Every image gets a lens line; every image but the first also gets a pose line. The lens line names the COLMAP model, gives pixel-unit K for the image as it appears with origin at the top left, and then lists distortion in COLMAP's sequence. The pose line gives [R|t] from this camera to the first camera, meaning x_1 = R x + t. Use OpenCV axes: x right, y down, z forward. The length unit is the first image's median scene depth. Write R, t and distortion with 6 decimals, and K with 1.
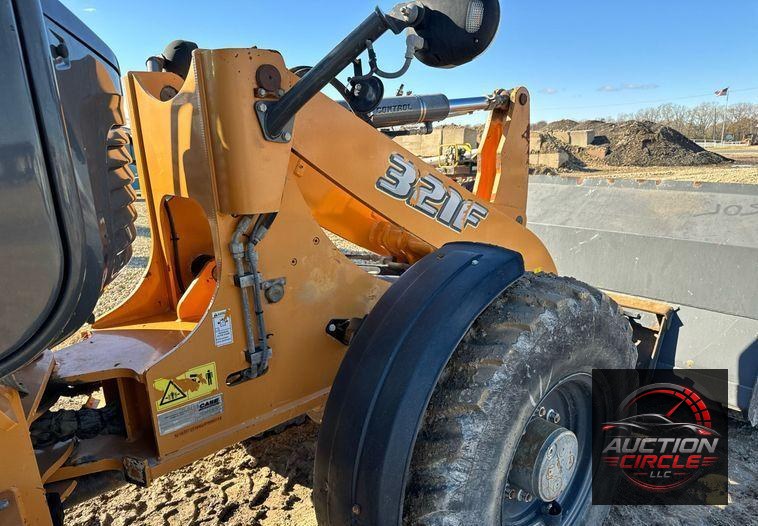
lens RADIAL K [[568.3, 0, 379.0], [0, 568.3, 263.0], [0, 0, 1]] dist [0.080019, -0.121422]
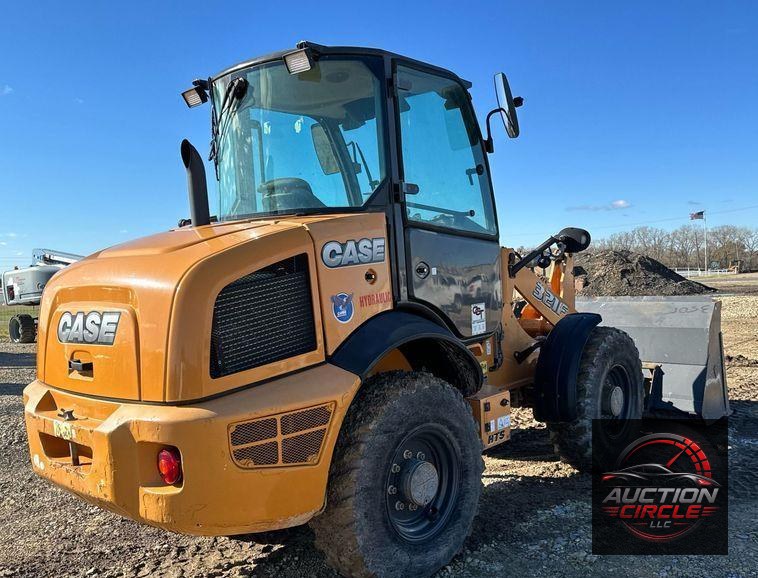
lens RADIAL K [[709.2, 0, 379.0], [0, 709.2, 289.0], [0, 0, 1]] dist [0.011665, -0.001145]
pose [[0.995275, -0.021928, 0.094585, -0.052801], [0.039484, 0.981383, -0.187960, 0.021595], [-0.088703, 0.190806, 0.977612, -0.107002]]
